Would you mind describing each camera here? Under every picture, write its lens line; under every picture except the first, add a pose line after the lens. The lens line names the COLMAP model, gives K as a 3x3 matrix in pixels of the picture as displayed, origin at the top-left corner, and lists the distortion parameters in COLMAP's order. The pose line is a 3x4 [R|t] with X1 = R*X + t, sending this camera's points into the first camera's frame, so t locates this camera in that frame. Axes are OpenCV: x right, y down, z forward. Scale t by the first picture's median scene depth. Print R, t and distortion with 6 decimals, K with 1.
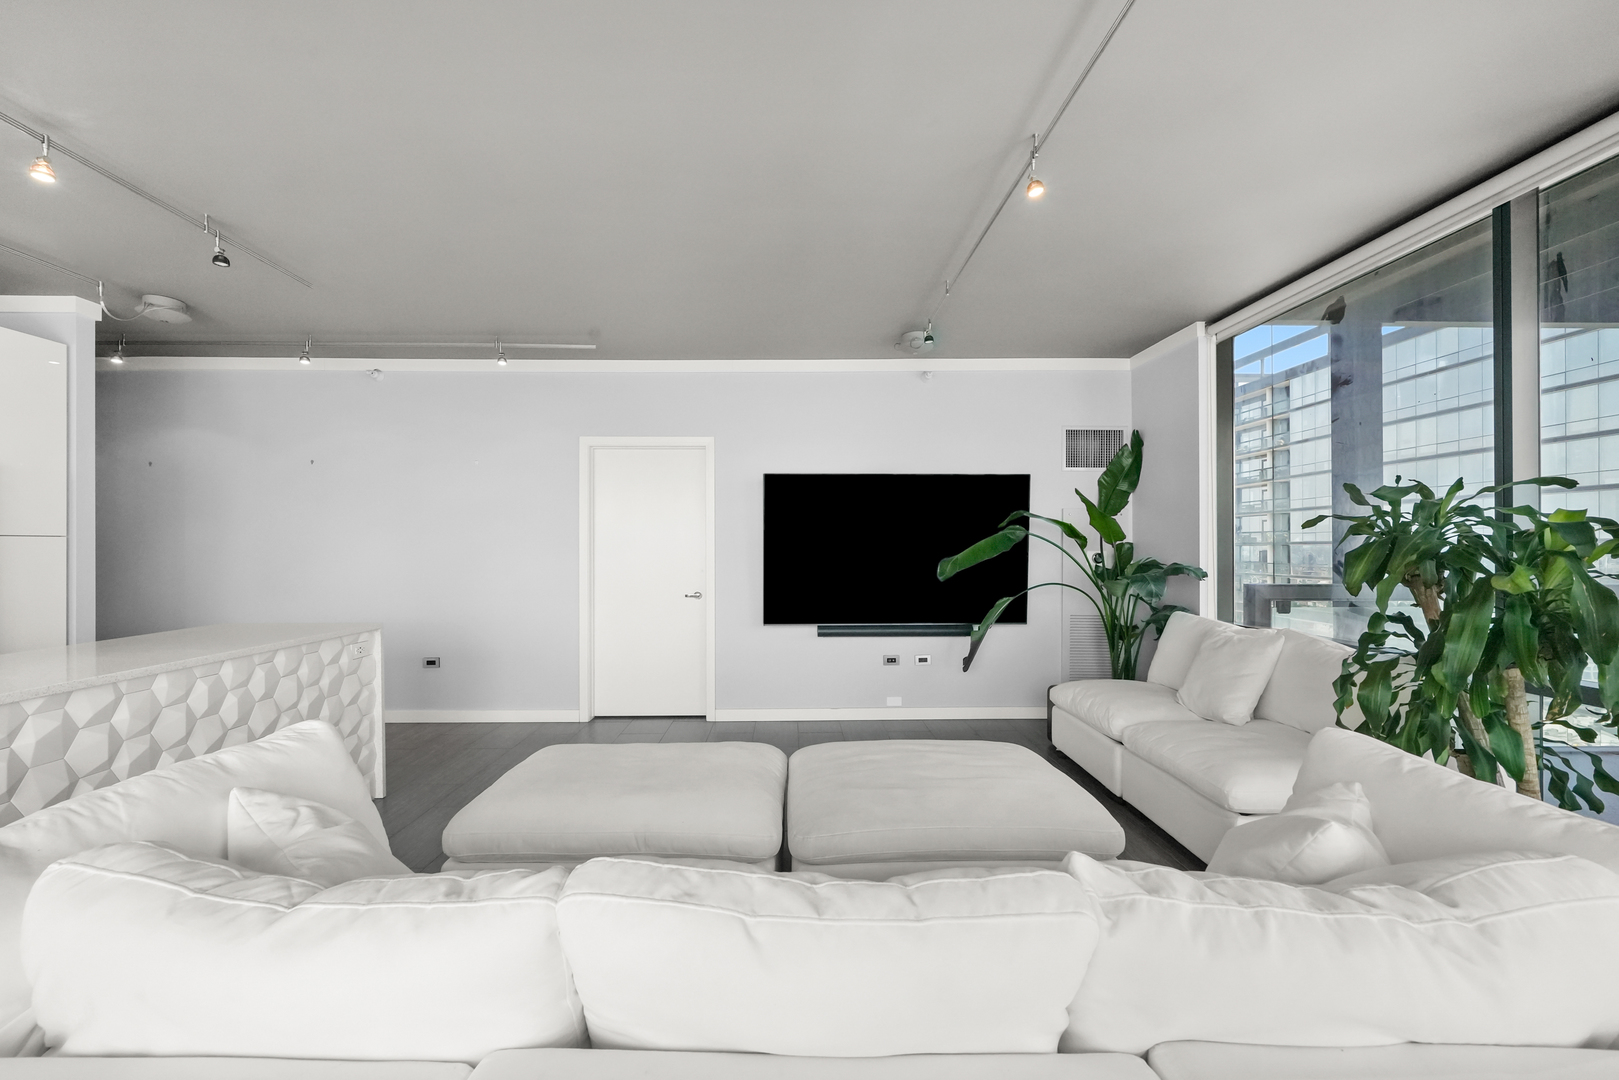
lens RADIAL K [[642.1, 0, 803.7], [0, 642.1, 544.6], [0, 0, 1]] dist [-0.007684, 0.000161]
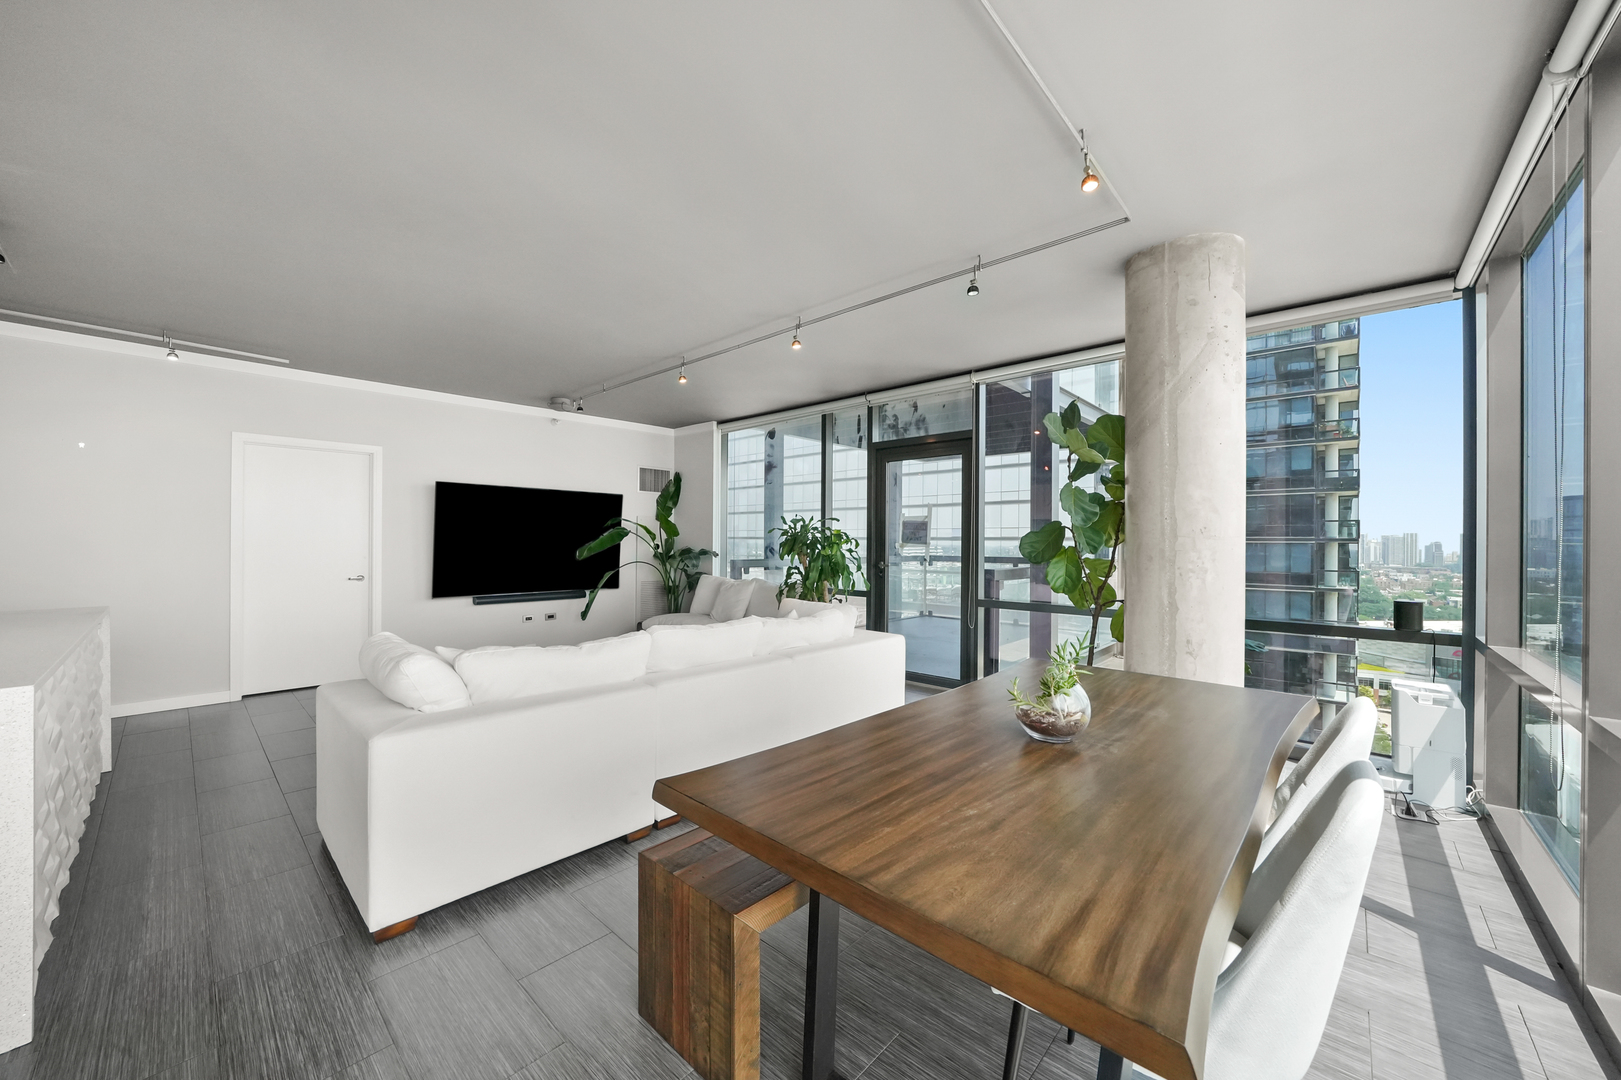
lens RADIAL K [[592.7, 0, 805.6], [0, 592.7, 540.5], [0, 0, 1]] dist [-0.015269, 0.000255]
pose [[0.691681, 0.006845, 0.722171, -0.456909], [-0.010622, 0.999943, 0.000696, -0.000231], [-0.722125, -0.008152, 0.691714, -0.408863]]
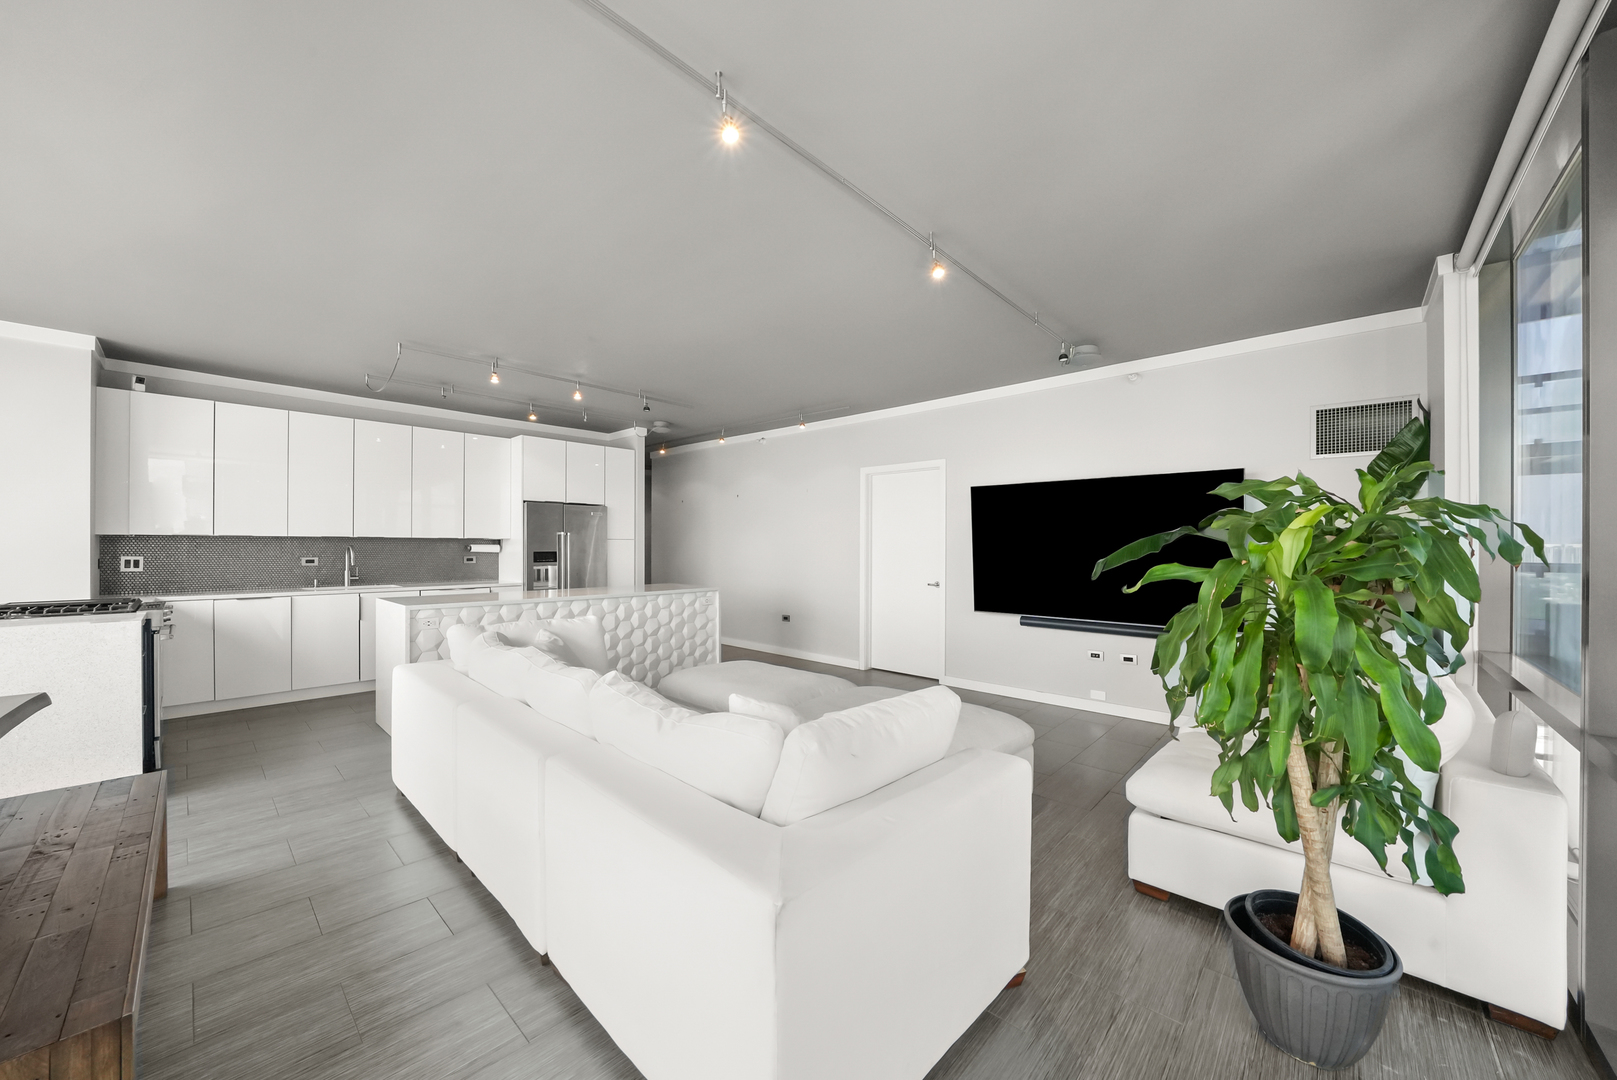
lens RADIAL K [[589.2, 0, 801.8], [0, 589.2, 548.5], [0, 0, 1]] dist [-0.018755, 0.000372]
pose [[0.716437, 0.008366, -0.697601, 0.550098], [-0.003193, 0.999957, 0.008713, -0.001892], [0.697644, -0.004015, 0.716433, -0.024496]]
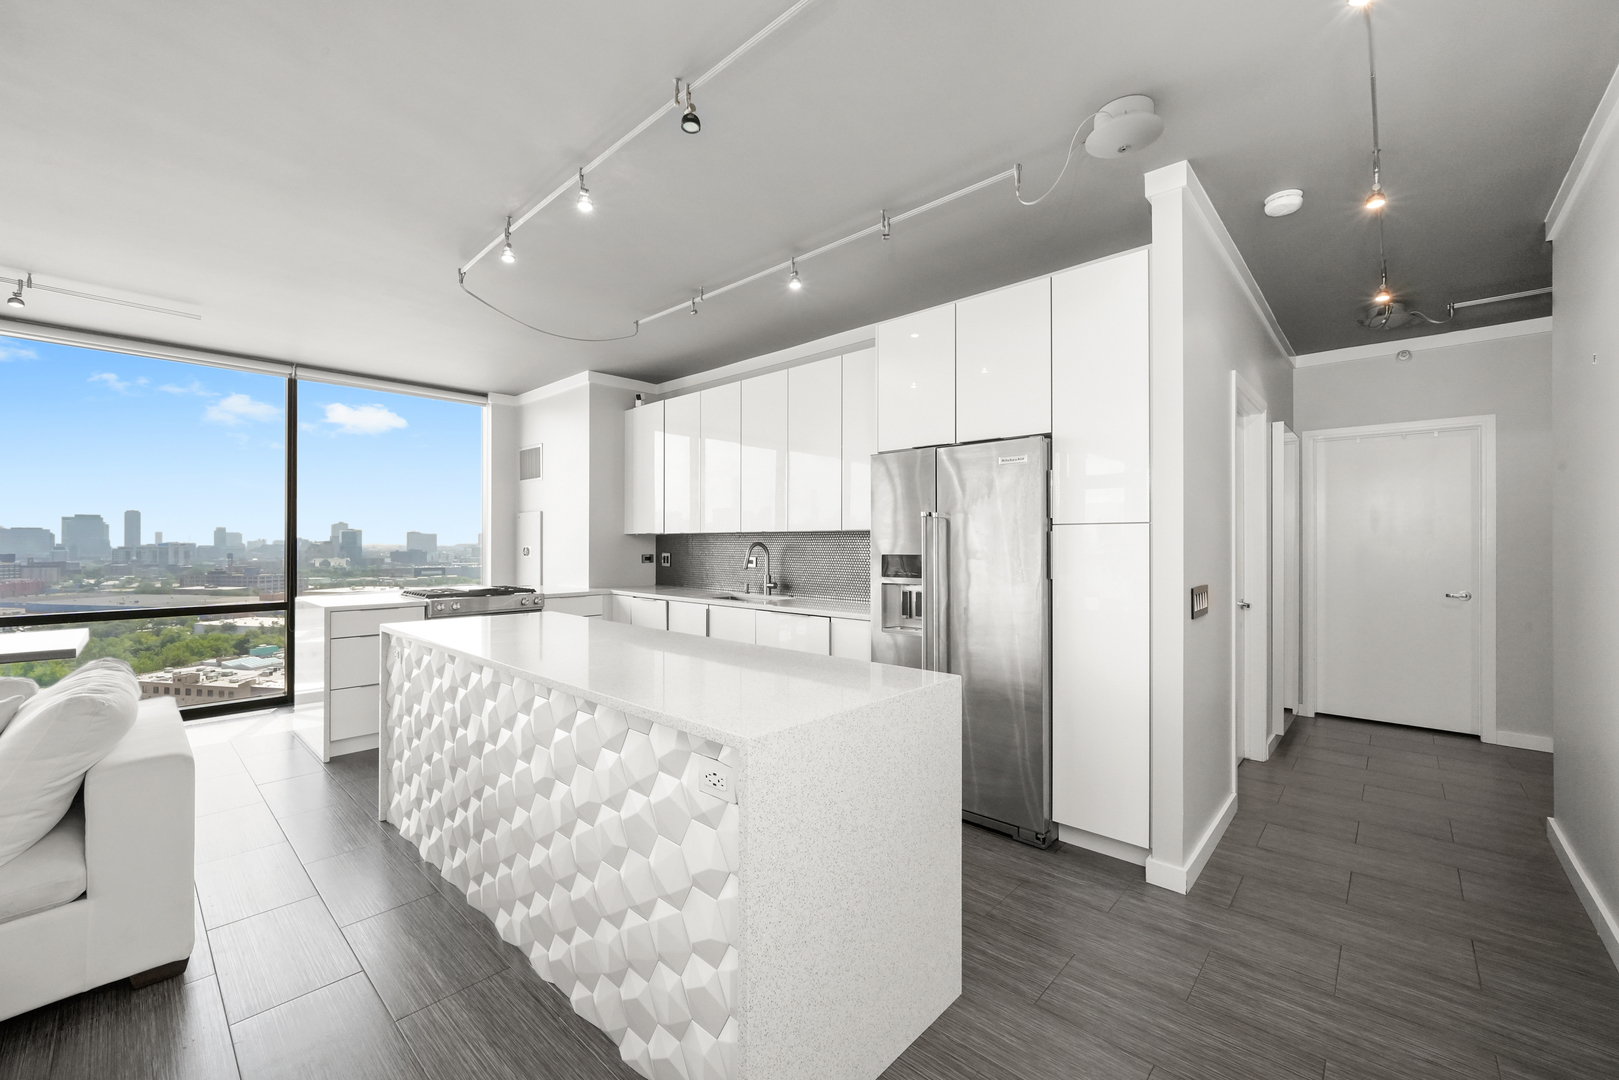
lens RADIAL K [[635.2, 0, 806.6], [0, 635.2, 537.0], [0, 0, 1]] dist [-0.005083, 0.000054]
pose [[-0.689998, -0.002969, -0.723806, -0.352488], [0.004028, 0.999960, -0.007941, 0.004711], [0.723800, -0.008395, -0.689958, 1.047426]]
